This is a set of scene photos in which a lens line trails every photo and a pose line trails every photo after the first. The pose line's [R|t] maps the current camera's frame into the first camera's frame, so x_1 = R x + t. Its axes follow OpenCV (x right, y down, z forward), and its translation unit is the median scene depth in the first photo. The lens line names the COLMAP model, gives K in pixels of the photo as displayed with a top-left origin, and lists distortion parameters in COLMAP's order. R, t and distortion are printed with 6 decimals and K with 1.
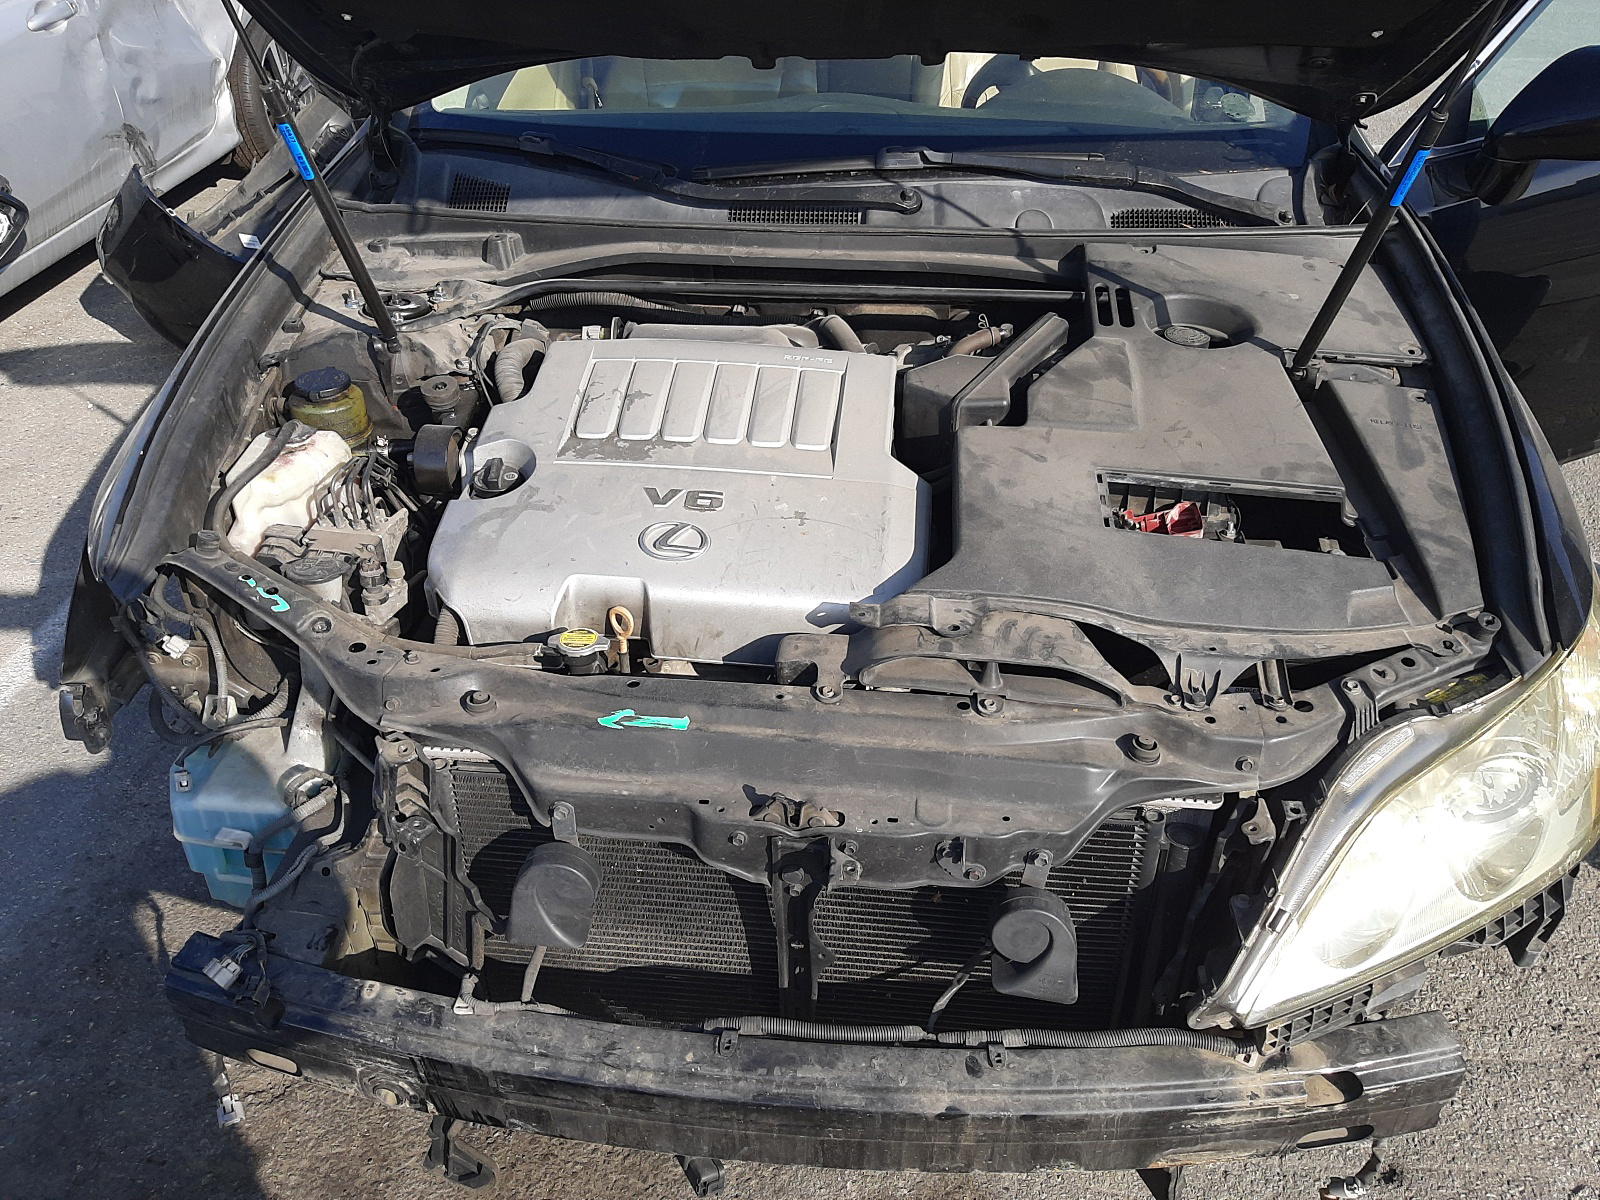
lens RADIAL K [[1281.6, 0, 791.6], [0, 1281.6, 600.7], [0, 0, 1]] dist [0.004176, -0.035770]
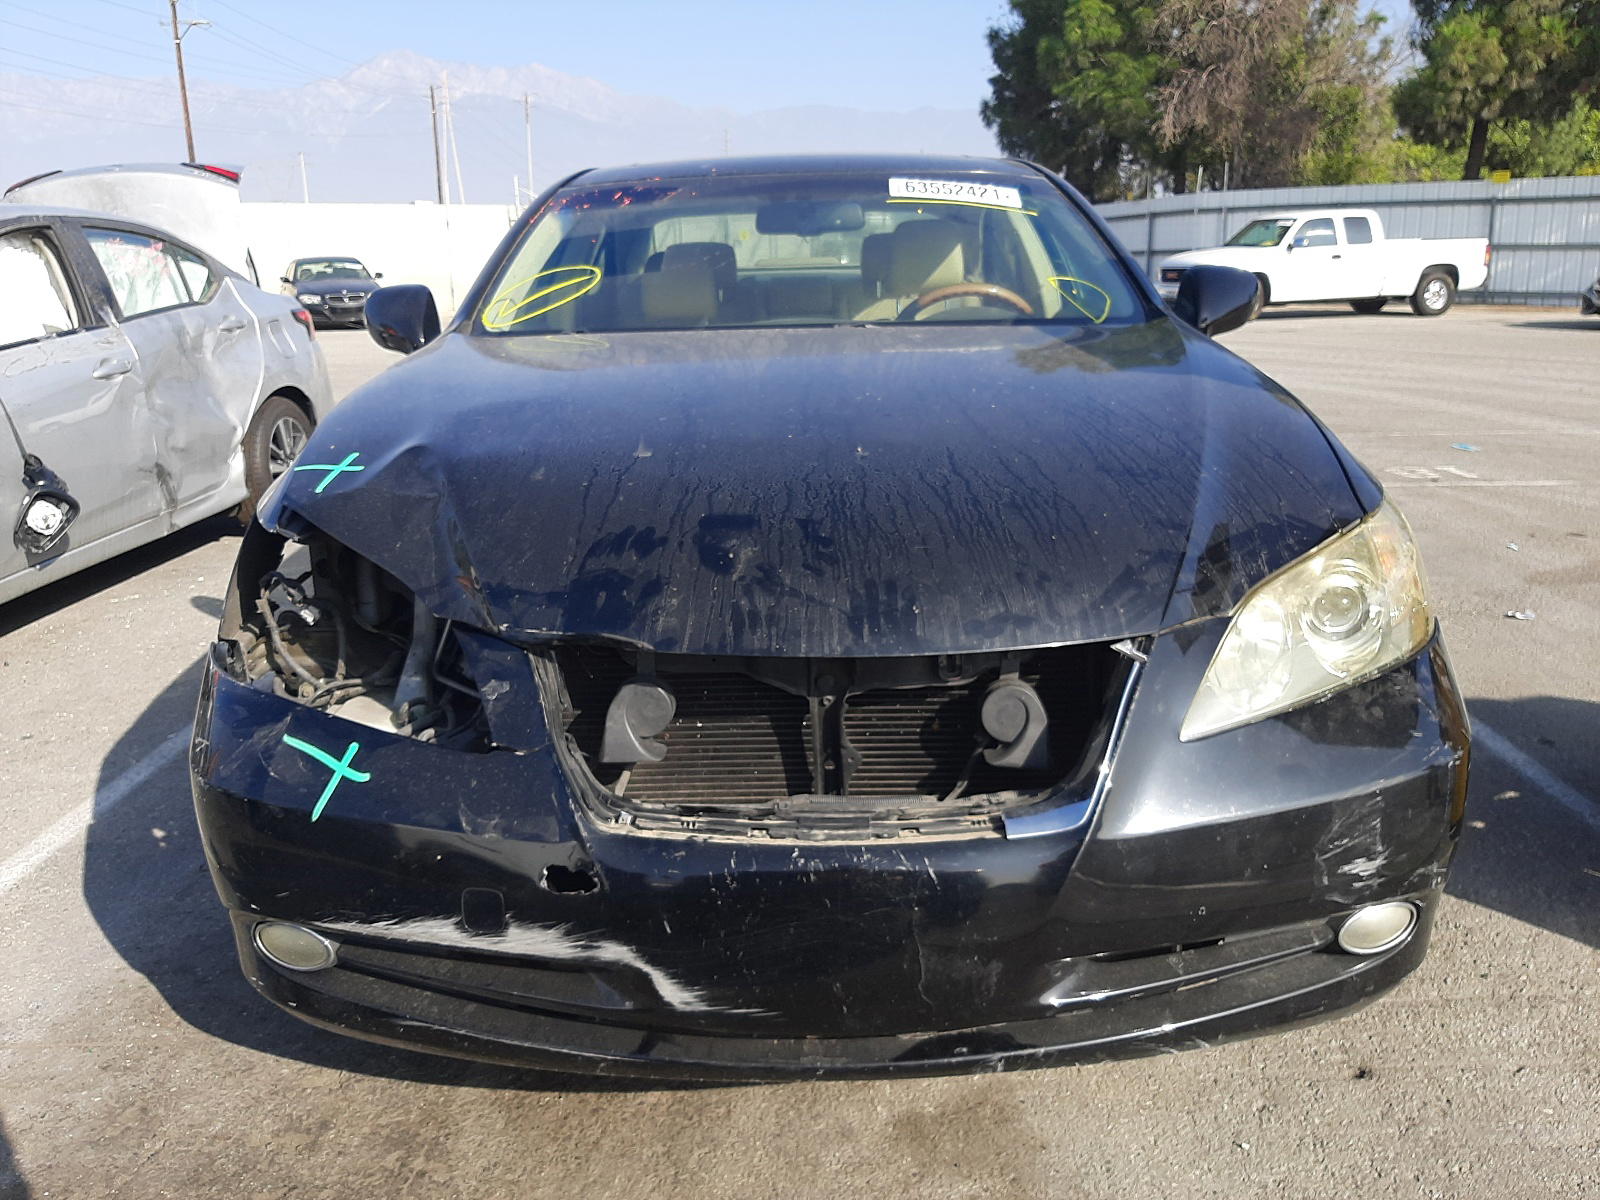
lens RADIAL K [[1281.6, 0, 798.8], [0, 1281.6, 602.5], [0, 0, 1]] dist [0.004176, -0.035770]
pose [[0.996567, -0.040410, 0.072254, -0.044350], [0.062815, 0.937594, -0.342011, 0.221493], [-0.053924, 0.345376, 0.936914, -0.085840]]
